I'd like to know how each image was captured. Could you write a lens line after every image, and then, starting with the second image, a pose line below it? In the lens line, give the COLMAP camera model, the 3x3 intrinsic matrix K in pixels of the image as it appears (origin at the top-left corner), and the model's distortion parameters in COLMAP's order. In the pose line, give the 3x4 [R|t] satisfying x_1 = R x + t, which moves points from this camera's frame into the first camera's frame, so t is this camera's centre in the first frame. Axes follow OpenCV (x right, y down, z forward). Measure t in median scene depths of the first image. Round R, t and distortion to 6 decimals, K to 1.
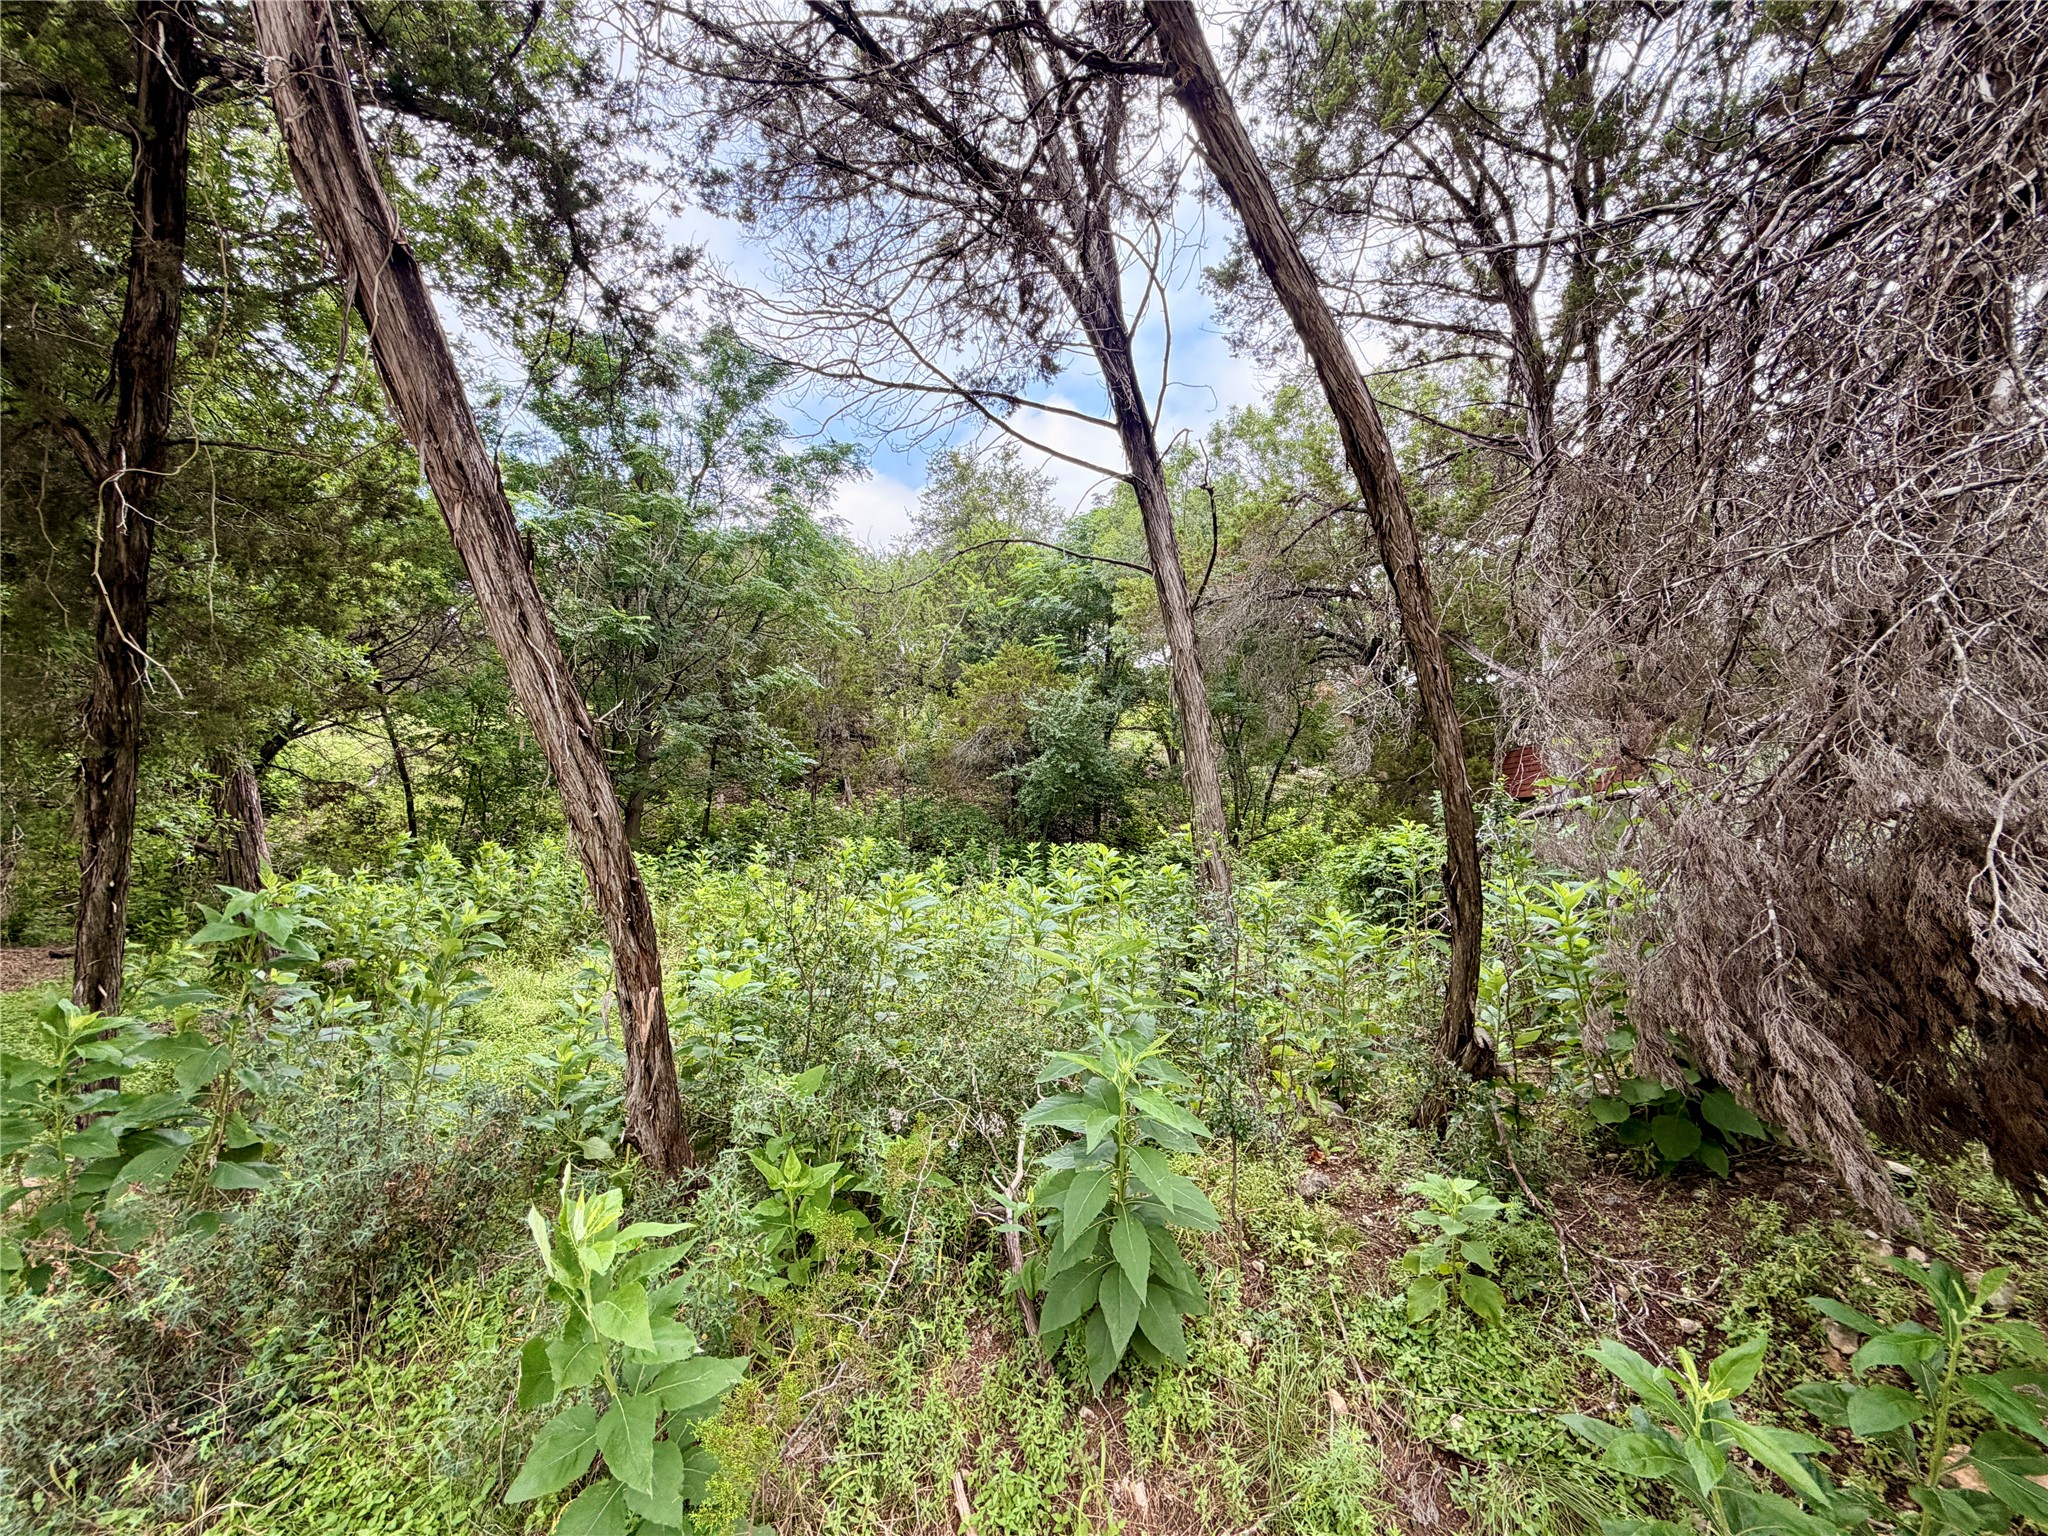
lens RADIAL K [[807.8, 0, 1016.0], [0, 807.8, 767.9], [0, 0, 1]] dist [-0.002345, 0.000035]
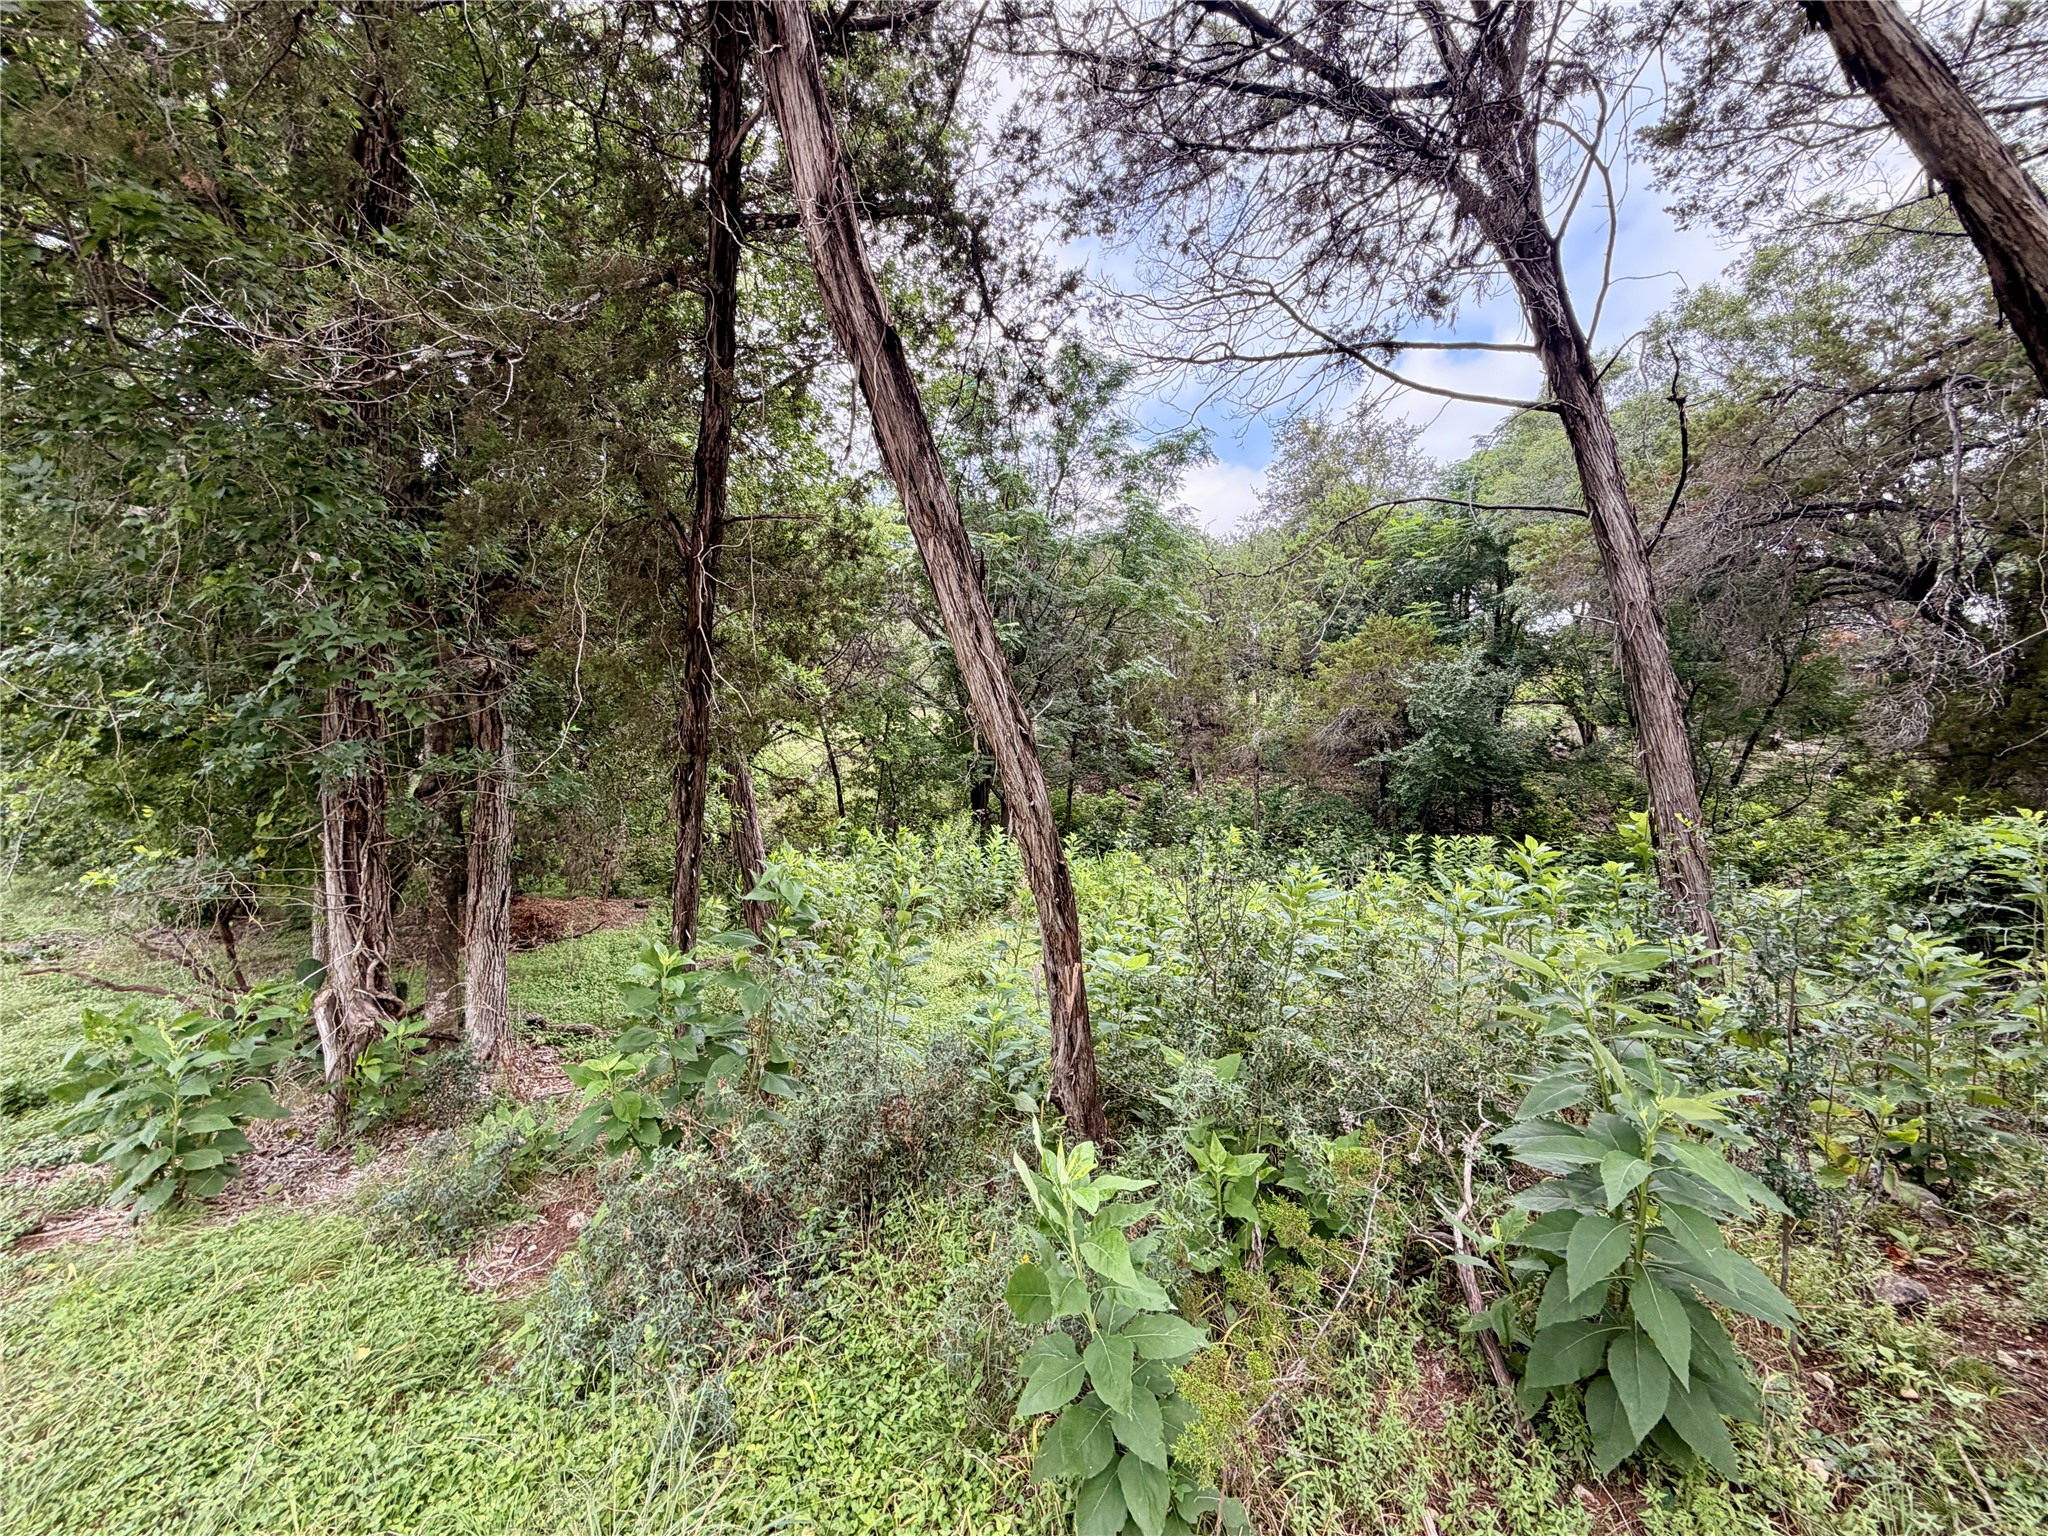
lens RADIAL K [[807.8, 0, 1016.0], [0, 807.8, 767.9], [0, 0, 1]] dist [-0.002345, 0.000035]
pose [[0.913162, -0.019350, -0.407136, -0.037873], [0.024751, 0.999662, 0.008004, -0.000374], [0.406844, -0.017386, 0.913332, -0.009071]]
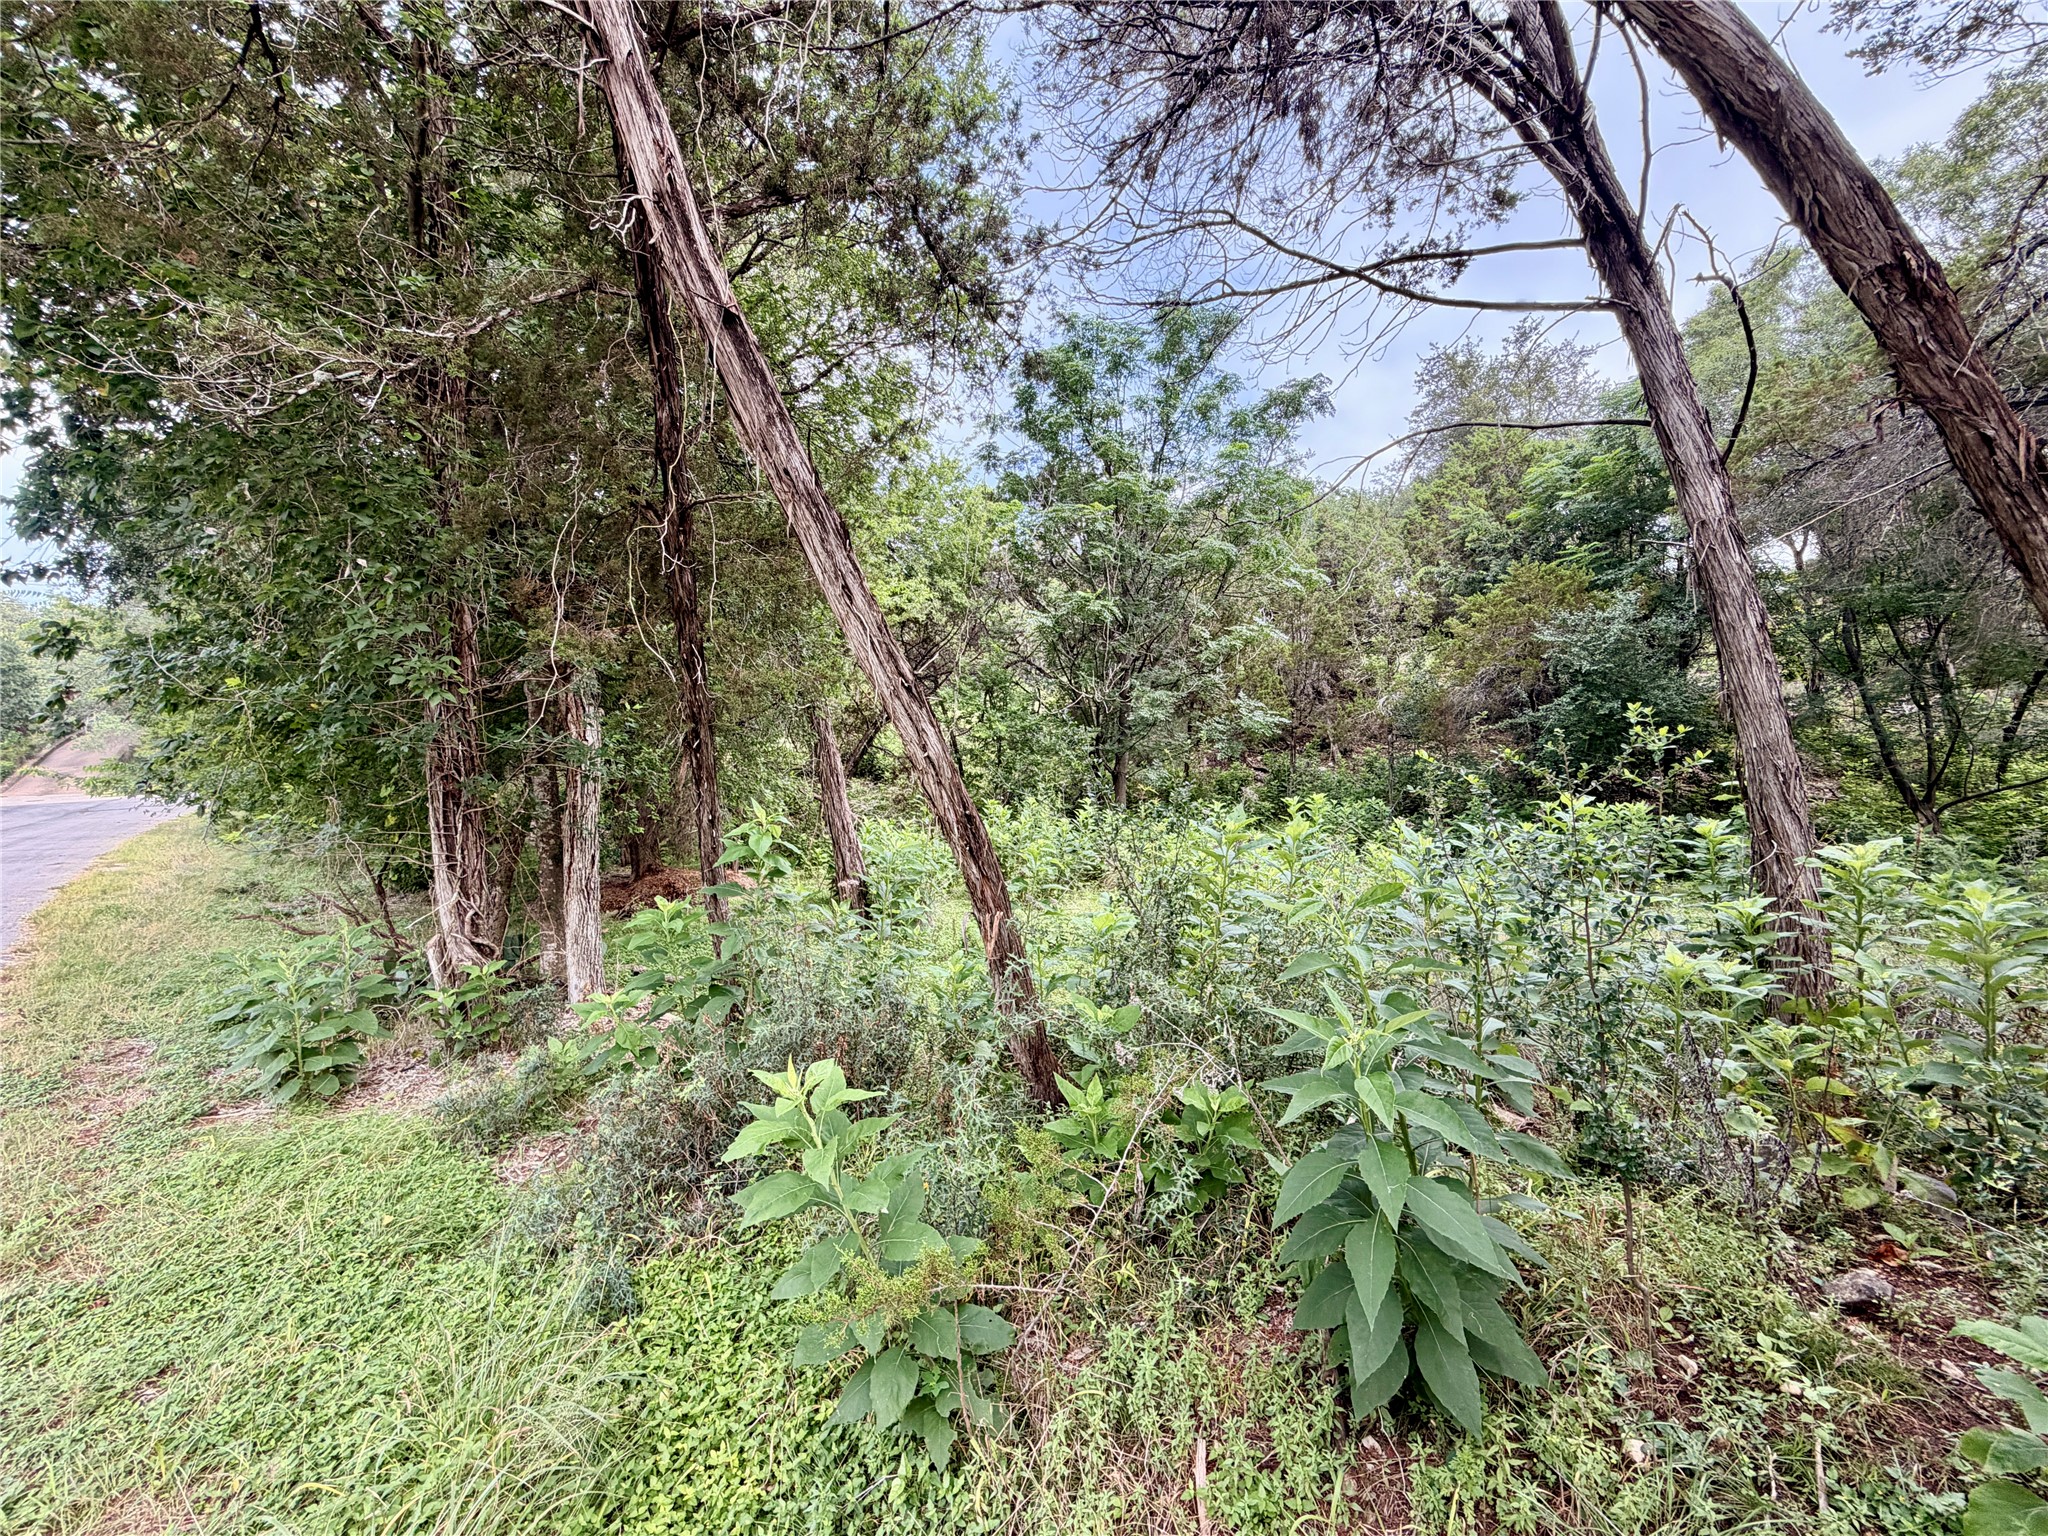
lens RADIAL K [[807.8, 0, 1016.0], [0, 807.8, 767.9], [0, 0, 1]] dist [-0.002345, 0.000035]
pose [[0.824055, -0.026047, -0.565911, 0.101737], [0.050223, 0.998368, 0.027182, 0.022470], [0.564280, -0.050821, 0.824018, 0.052557]]
